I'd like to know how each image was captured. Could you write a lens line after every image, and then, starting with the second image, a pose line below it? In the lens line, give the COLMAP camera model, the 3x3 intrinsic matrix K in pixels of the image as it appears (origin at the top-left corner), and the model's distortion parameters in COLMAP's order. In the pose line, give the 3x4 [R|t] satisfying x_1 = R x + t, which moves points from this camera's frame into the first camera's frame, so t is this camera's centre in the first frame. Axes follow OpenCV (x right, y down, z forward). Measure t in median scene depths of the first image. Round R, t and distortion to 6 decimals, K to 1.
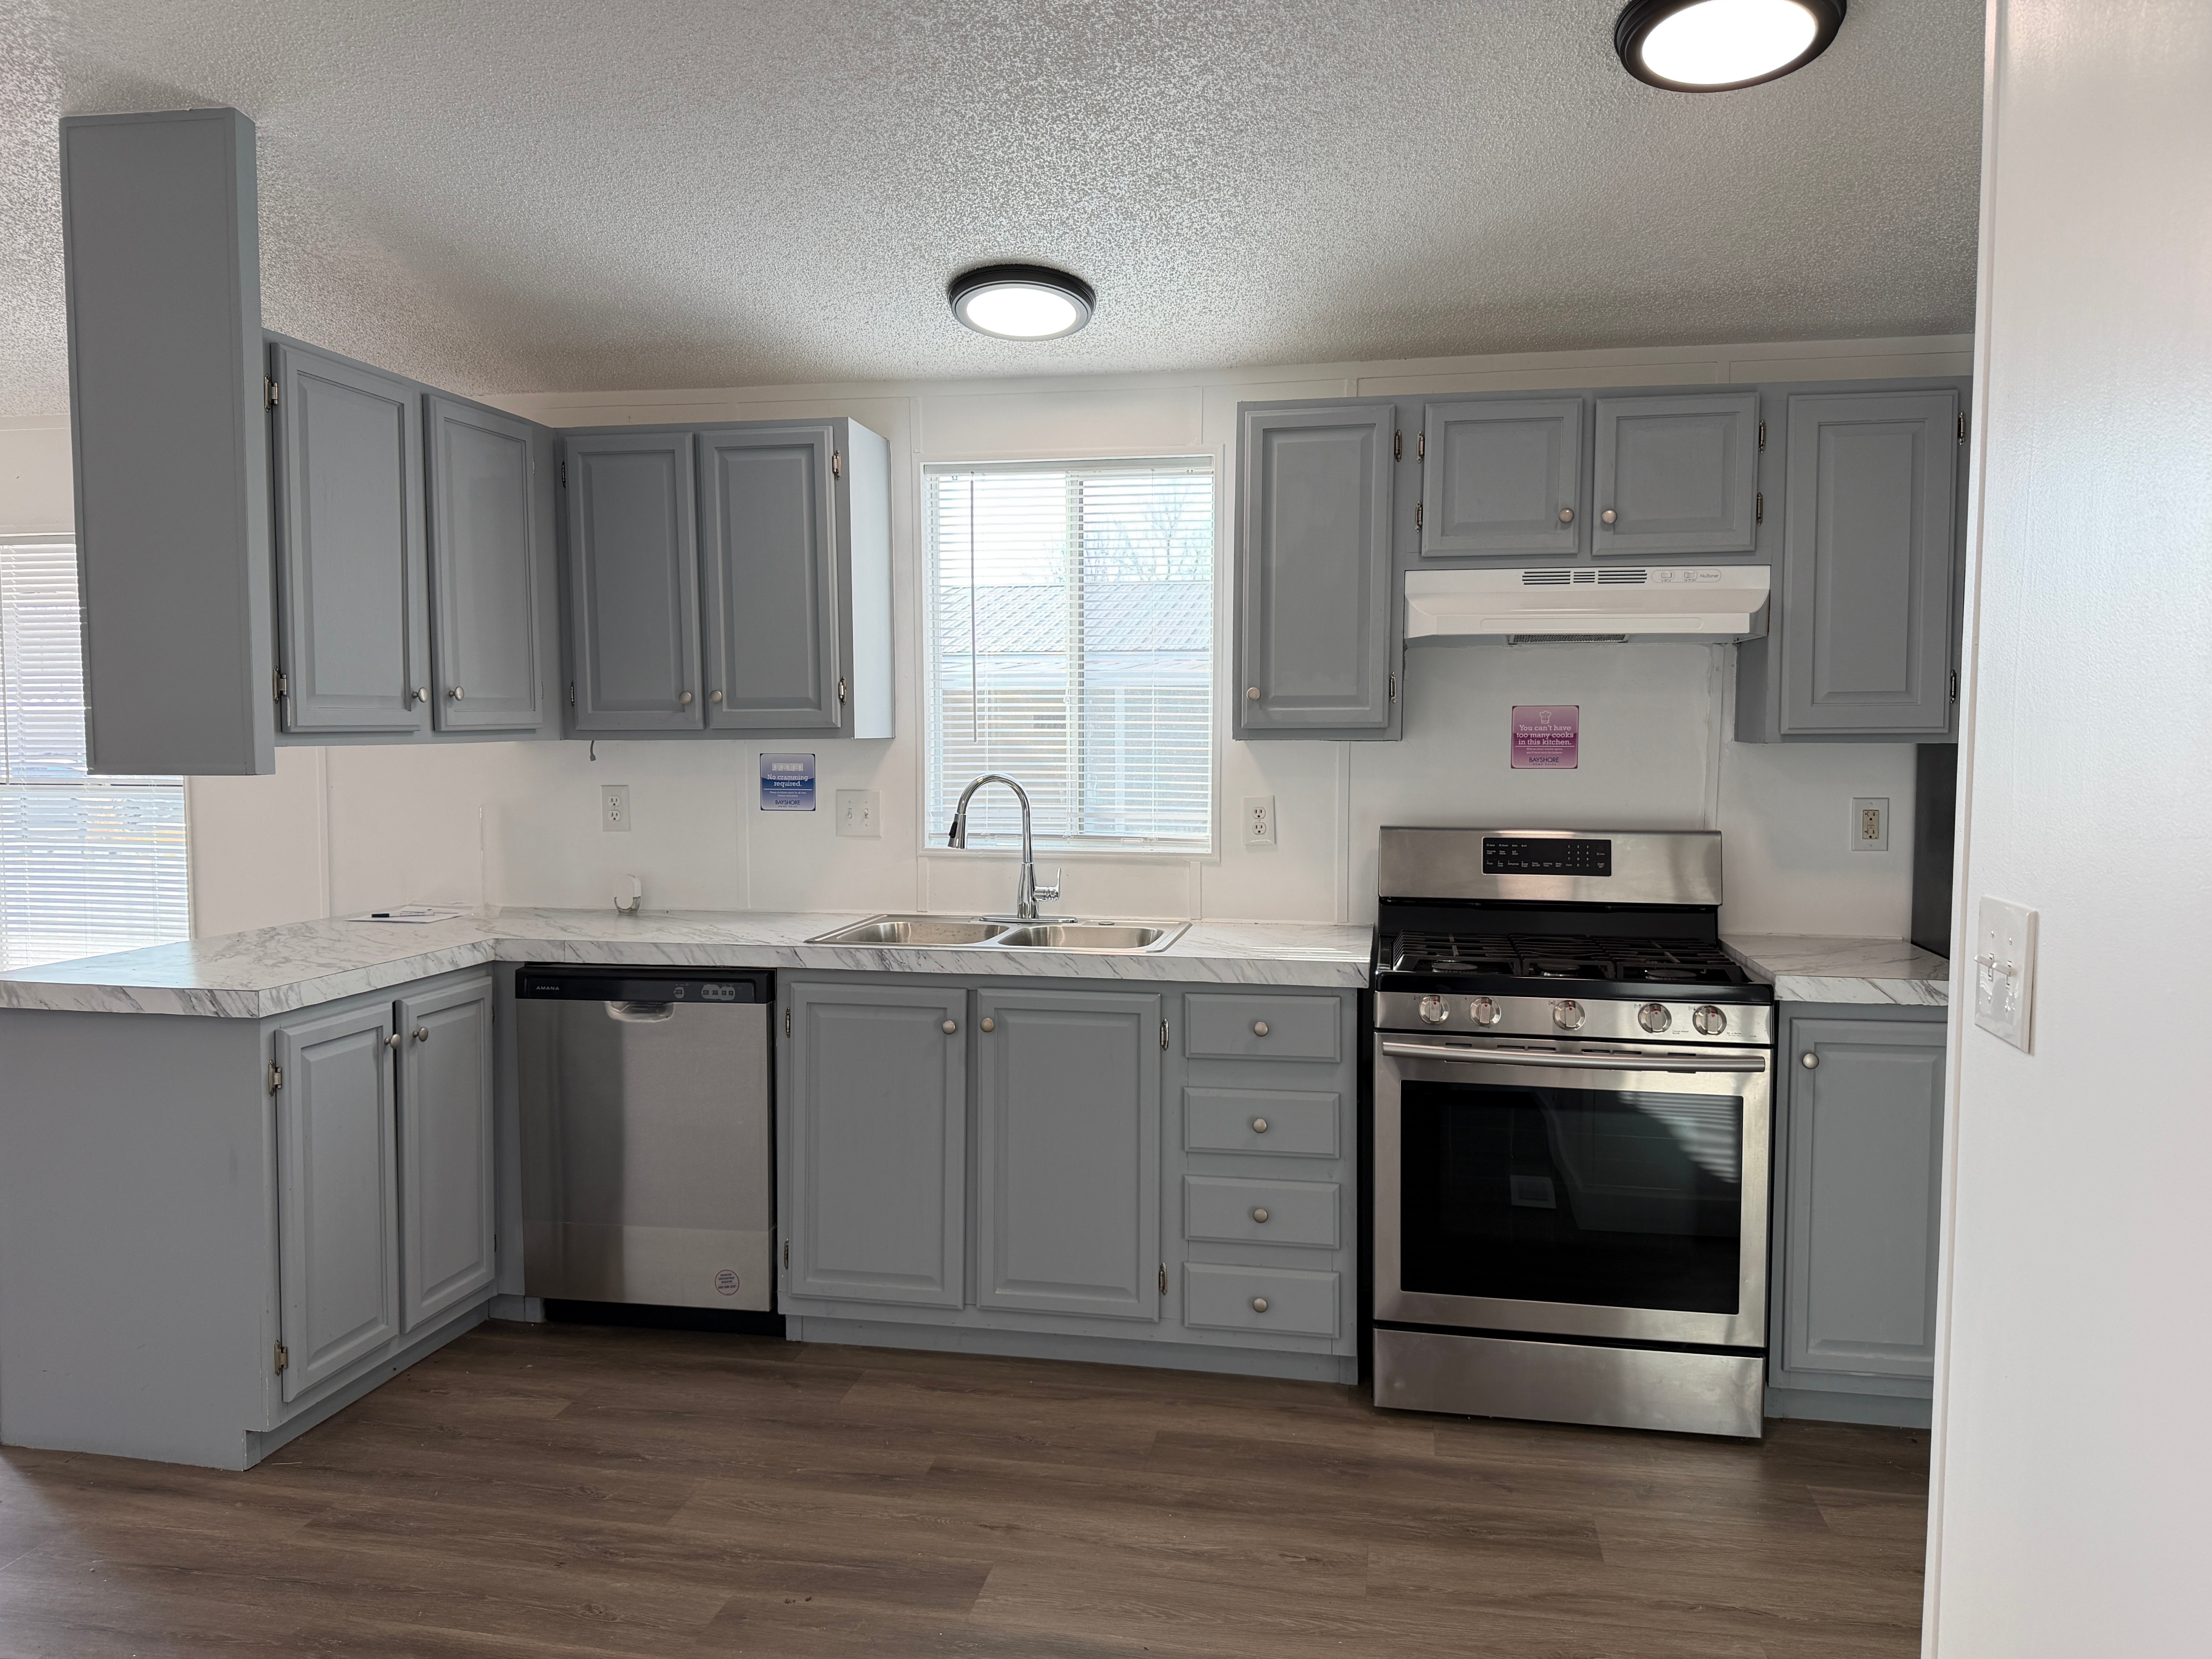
lens RADIAL K [[1558.2, 0, 1106.0], [0, 1558.2, 829.5], [0, 0, 1]] dist [0.045120, -0.042853]
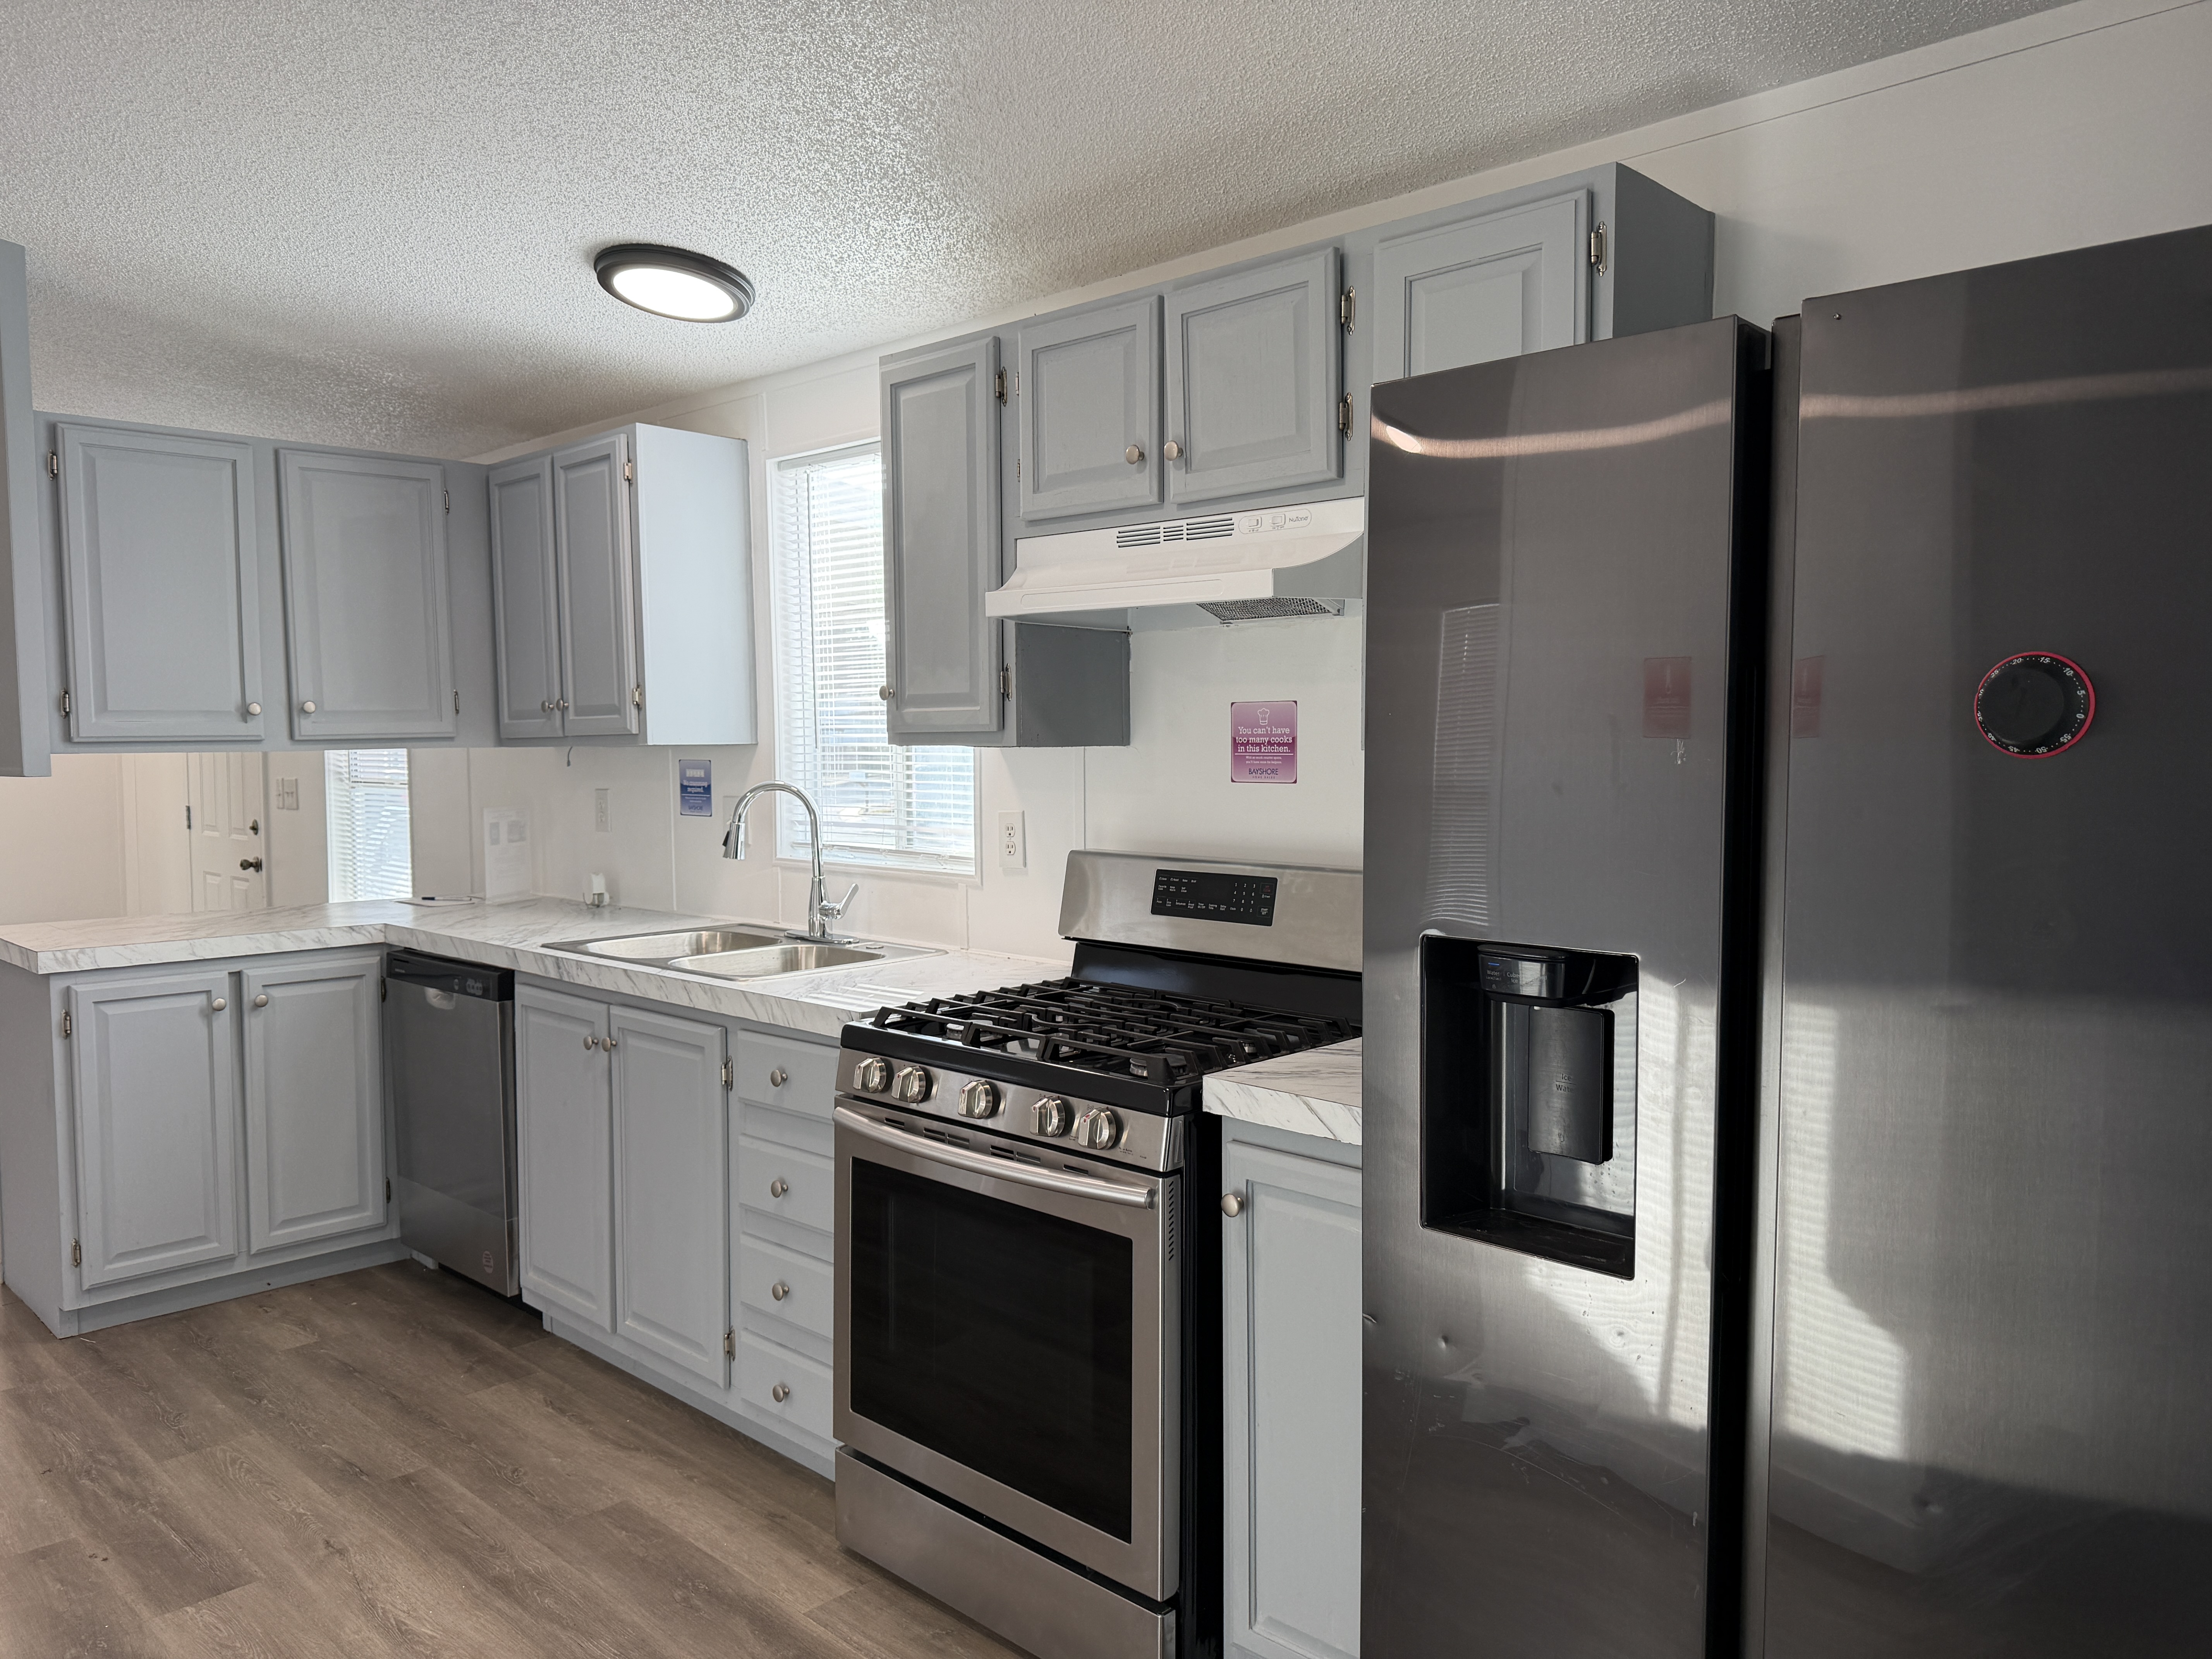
lens RADIAL K [[1558.3, 0, 1106.0], [0, 1558.3, 829.5], [0, 0, 1]] dist [0.045120, -0.042853]
pose [[0.842051, 0.027045, -0.538719, 0.697249], [-0.028395, 0.999580, 0.005798, -0.020318], [0.538650, 0.010415, 0.842465, 0.344523]]
